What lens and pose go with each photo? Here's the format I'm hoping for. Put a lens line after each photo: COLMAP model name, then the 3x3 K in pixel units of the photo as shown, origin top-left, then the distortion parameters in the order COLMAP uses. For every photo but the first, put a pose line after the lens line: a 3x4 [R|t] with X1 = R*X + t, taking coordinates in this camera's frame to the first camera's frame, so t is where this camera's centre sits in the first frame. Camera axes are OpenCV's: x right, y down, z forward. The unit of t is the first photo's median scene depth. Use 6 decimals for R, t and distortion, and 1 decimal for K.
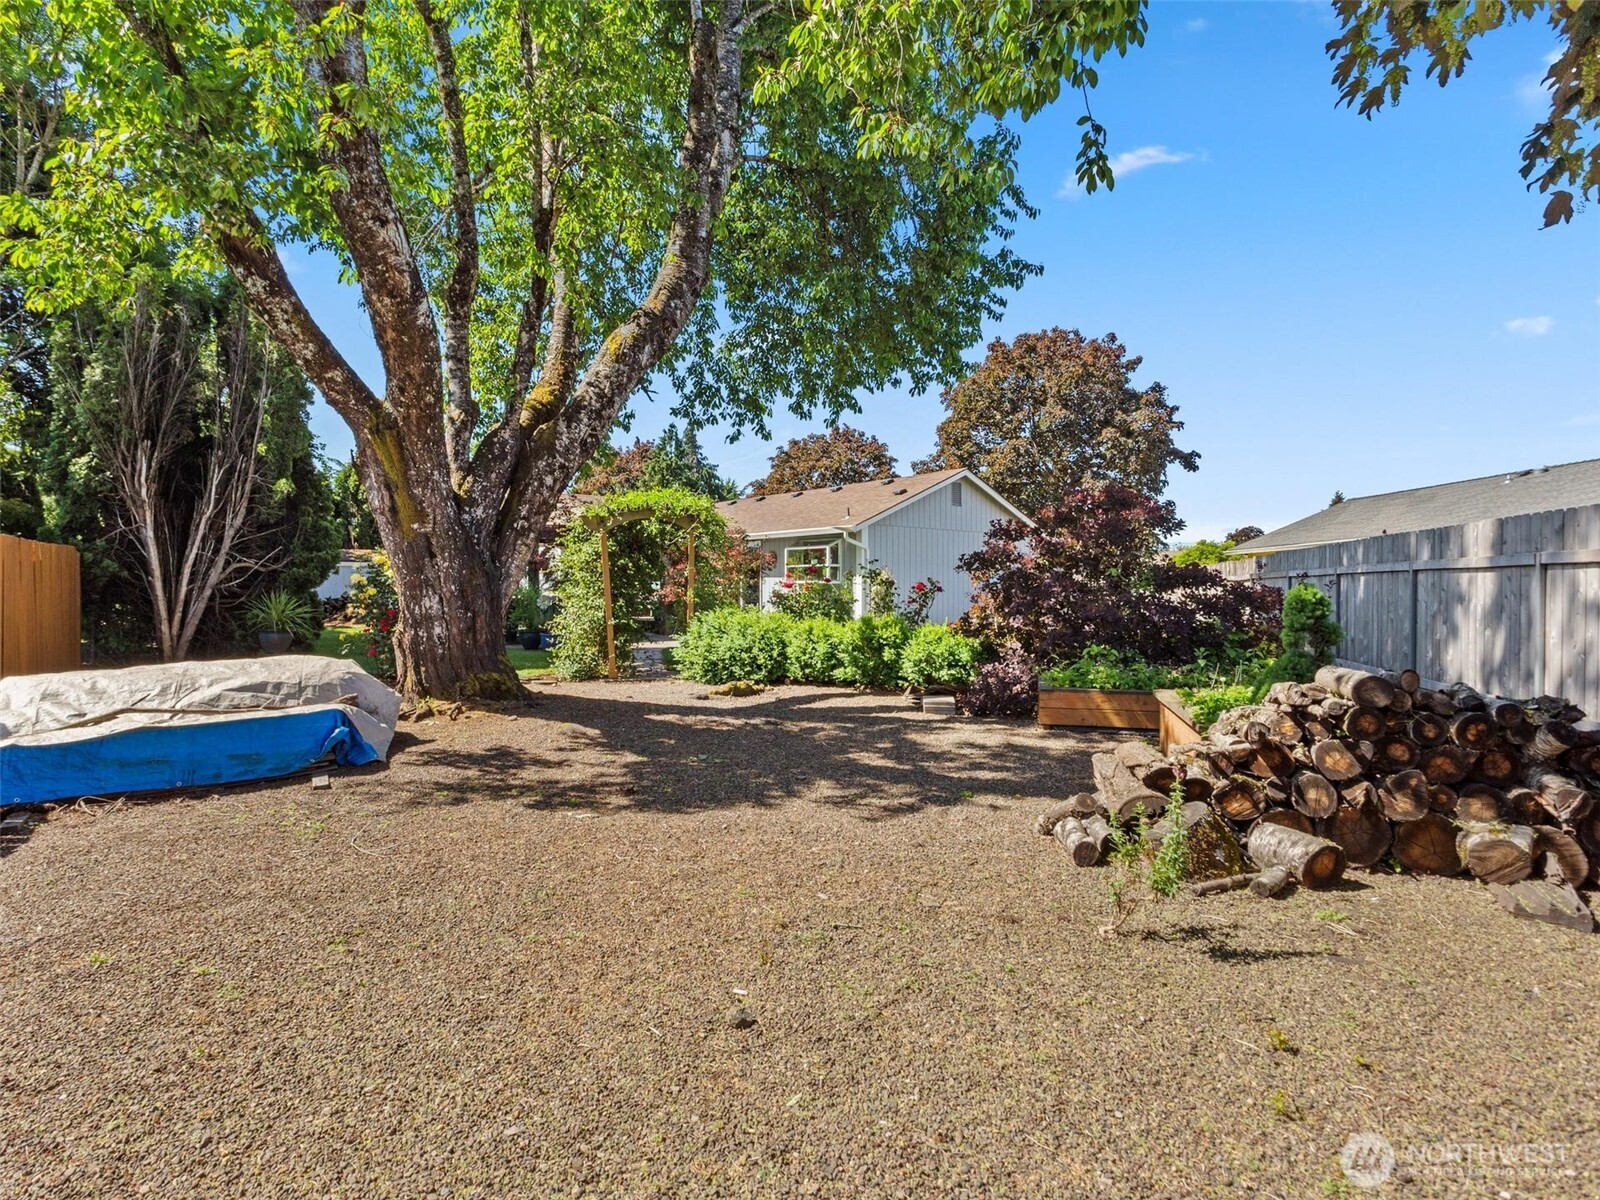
lens RADIAL K [[860.6, 0, 804.4], [0, 860.6, 599.6], [0, 0, 1]] dist [0.012381, 0.001268]
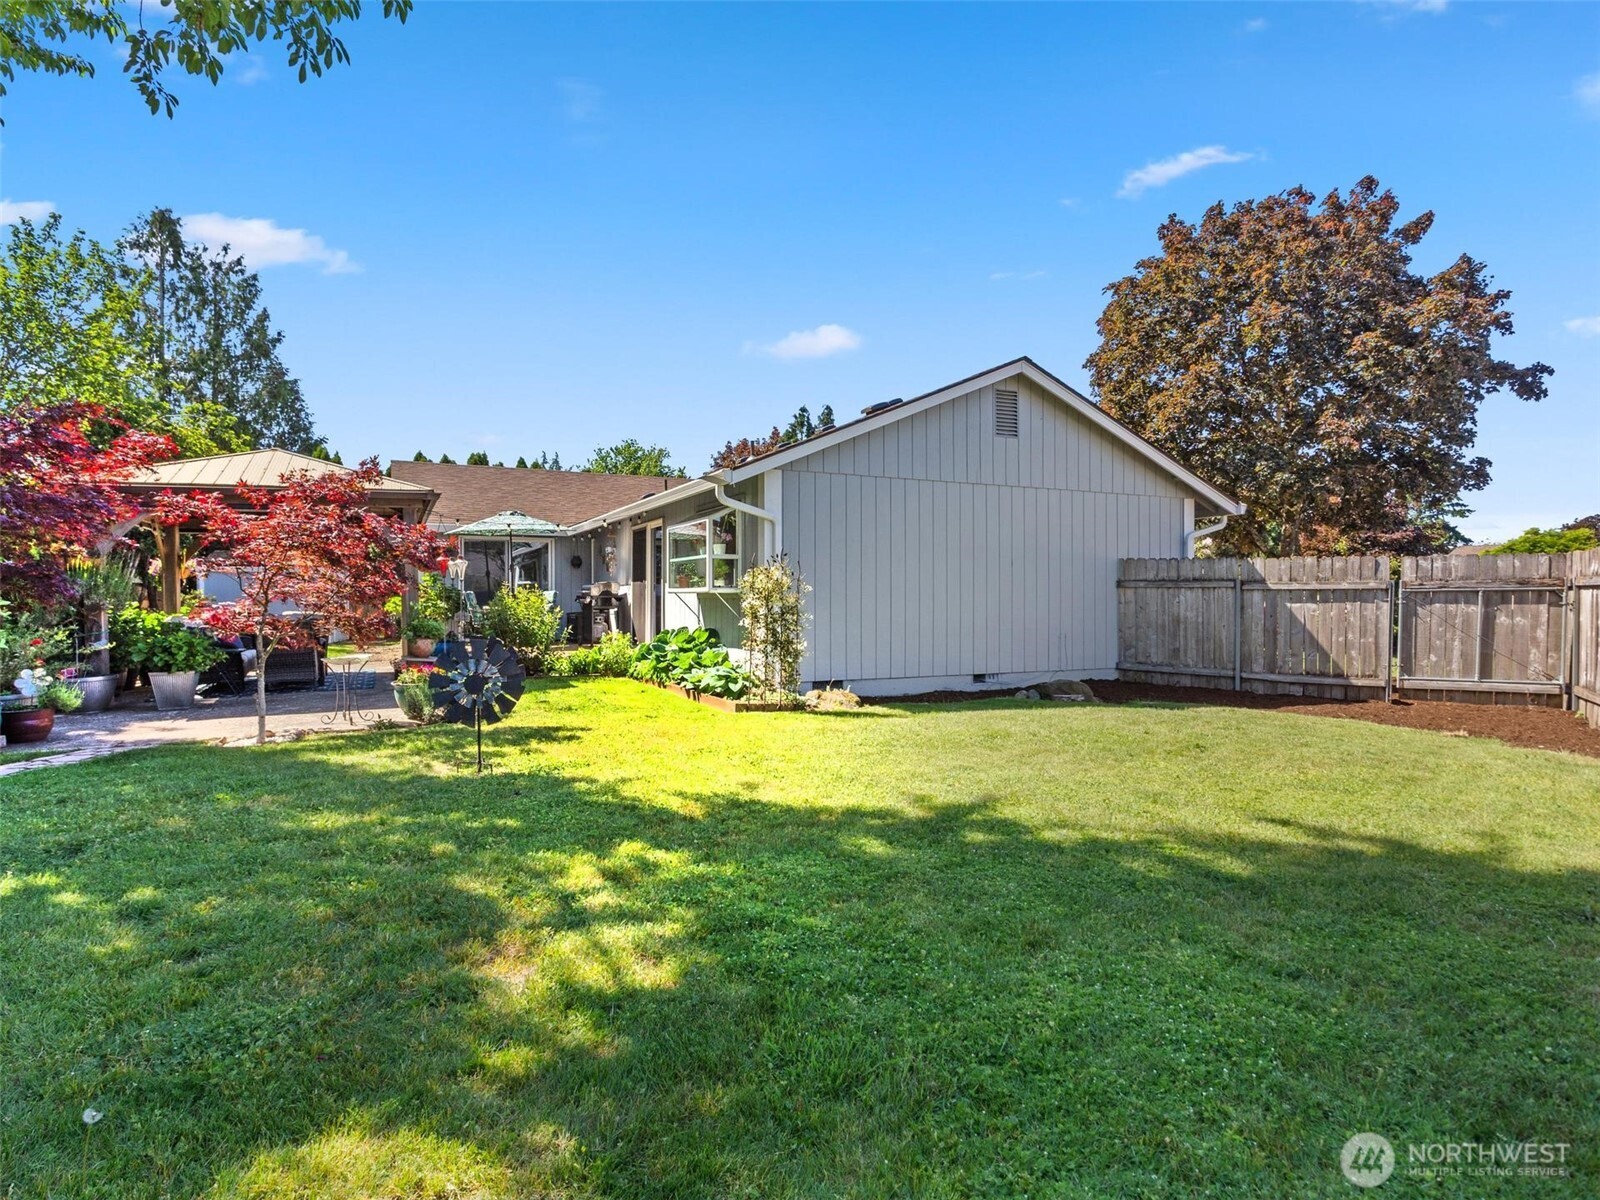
lens RADIAL K [[860.6, 0, 788.5], [0, 860.6, 594.7], [0, 0, 1]] dist [0.012381, 0.001268]
pose [[0.966621, 0.004012, -0.256178, 0.114125], [-0.007295, 0.999903, -0.011866, -0.006952], [0.256106, 0.013339, 0.966557, 0.305741]]
